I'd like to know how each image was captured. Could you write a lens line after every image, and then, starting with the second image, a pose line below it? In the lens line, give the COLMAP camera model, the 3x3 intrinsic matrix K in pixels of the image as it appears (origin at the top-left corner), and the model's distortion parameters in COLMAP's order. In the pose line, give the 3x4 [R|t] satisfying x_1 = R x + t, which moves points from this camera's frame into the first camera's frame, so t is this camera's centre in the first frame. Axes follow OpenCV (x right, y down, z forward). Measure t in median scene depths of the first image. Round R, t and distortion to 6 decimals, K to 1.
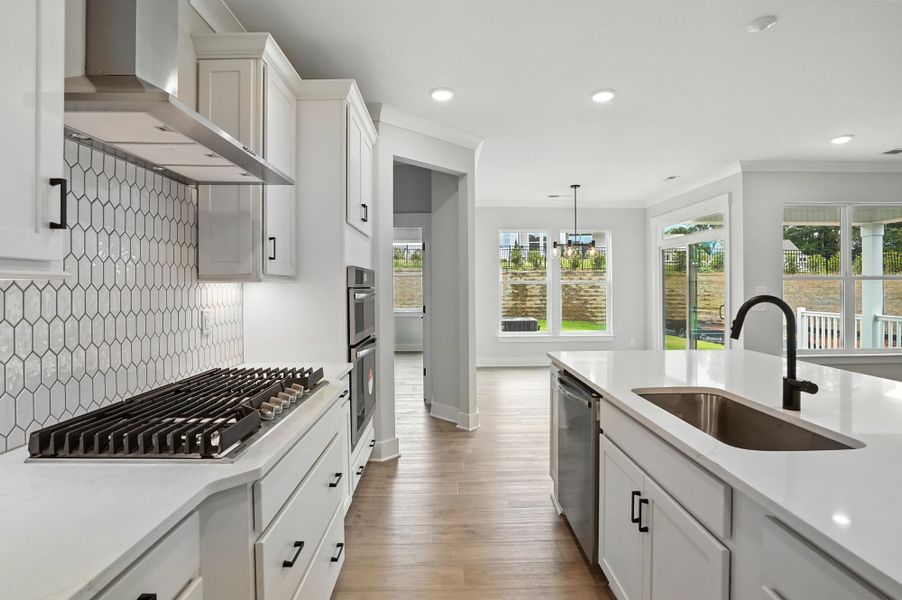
lens RADIAL K [[437.3, 0, 454.4], [0, 437.3, 287.0], [0, 0, 1]] dist [-0.049997, 0.018320]
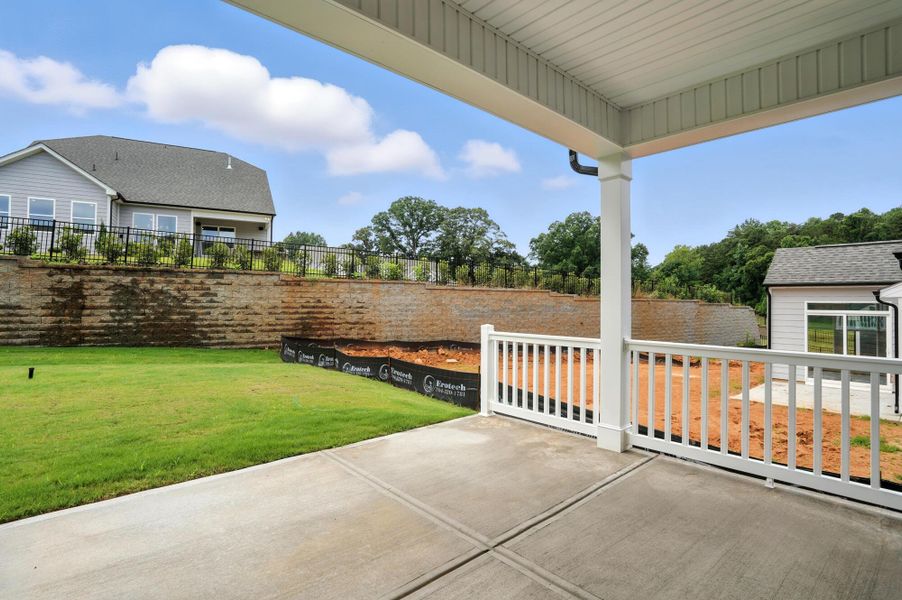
lens RADIAL K [[437.3, 0, 451.8], [0, 437.3, 290.5], [0, 0, 1]] dist [-0.049997, 0.018320]
pose [[0.757577, 0.026177, 0.652221, 0.231784], [-0.010426, 0.999553, -0.028007, 0.011389], [-0.652663, 0.014418, 0.757511, 0.339247]]
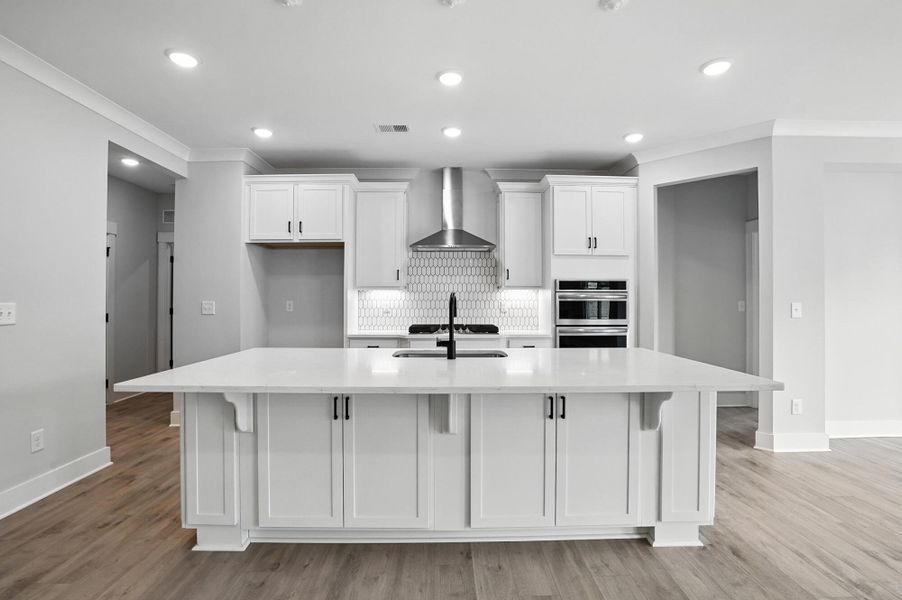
lens RADIAL K [[437.3, 0, 455.0], [0, 437.3, 298.6], [0, 0, 1]] dist [-0.049997, 0.018320]
pose [[-0.000715, 0.002862, -0.999996, 0.237469], [-0.002172, 0.999994, 0.002864, 0.004007], [0.999997, 0.002174, -0.000709, 0.094758]]
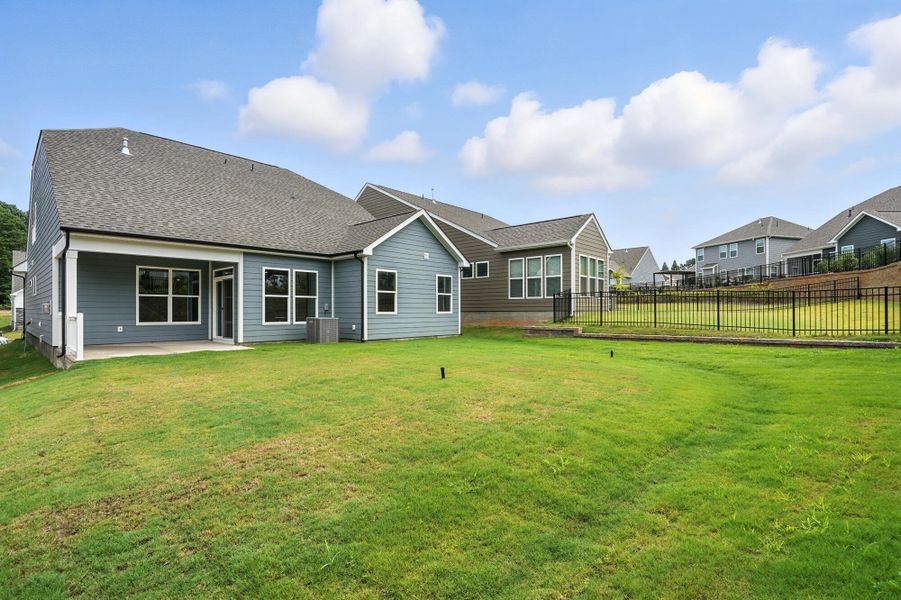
lens RADIAL K [[436.8, 0, 453.8], [0, 436.8, 307.2], [0, 0, 1]] dist [-0.049997, 0.018320]
pose [[-0.691876, -0.000356, -0.722016, 0.513983], [0.006701, 0.999954, -0.006915, 0.026076], [0.721985, -0.009623, -0.691841, 1.312689]]
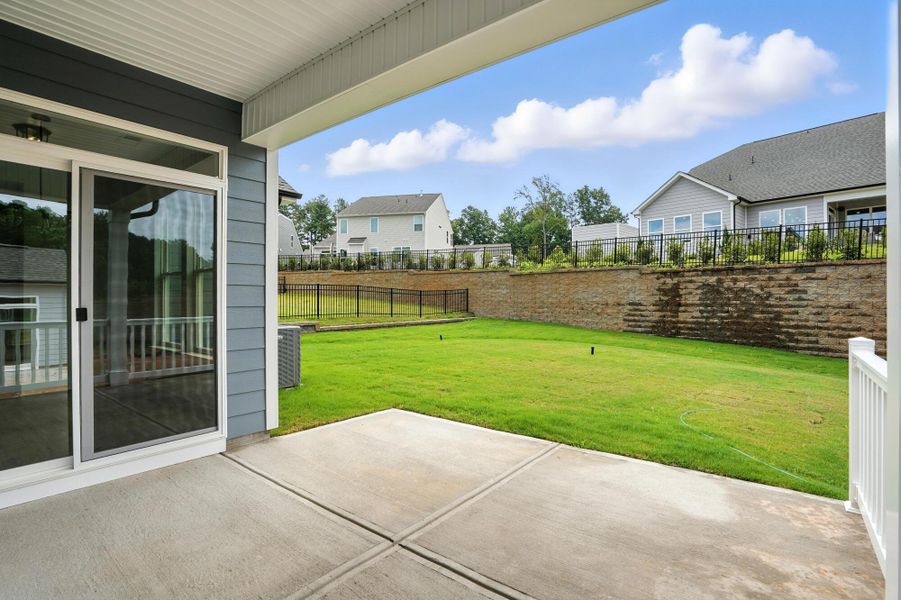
lens RADIAL K [[436.8, 0, 450.2], [0, 436.8, 295.0], [0, 0, 1]] dist [-0.049997, 0.018320]
pose [[0.778667, 0.001992, -0.627435, 0.429674], [-0.005106, 0.999982, -0.003162, 0.011989], [0.627417, 0.005665, 0.778663, 0.341092]]
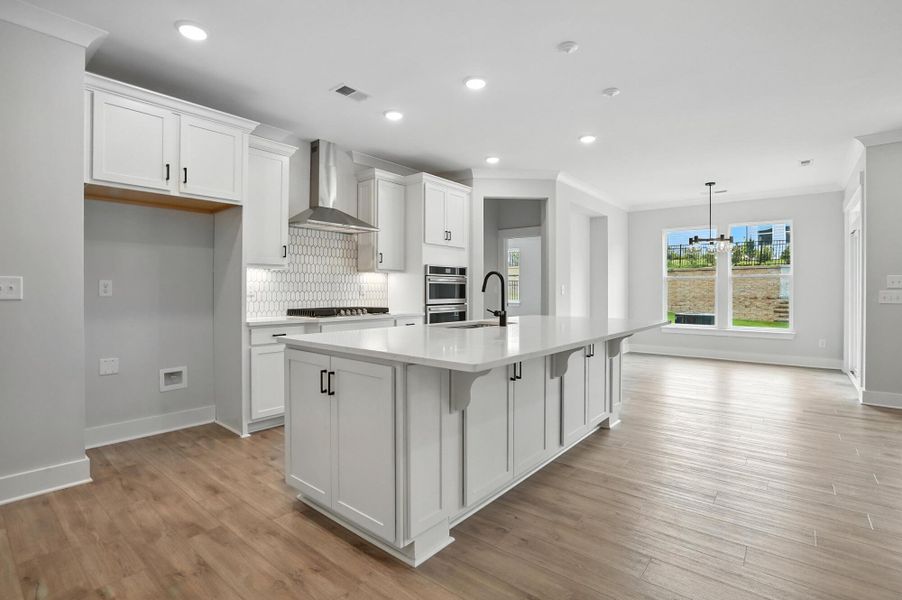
lens RADIAL K [[437.3, 0, 457.9], [0, 437.3, 297.2], [0, 0, 1]] dist [-0.049997, 0.018320]
pose [[0.770469, 0.014566, -0.637311, 0.182574], [-0.004987, 0.999846, 0.016822, 0.010597], [0.637458, -0.009782, 0.770423, -0.071974]]
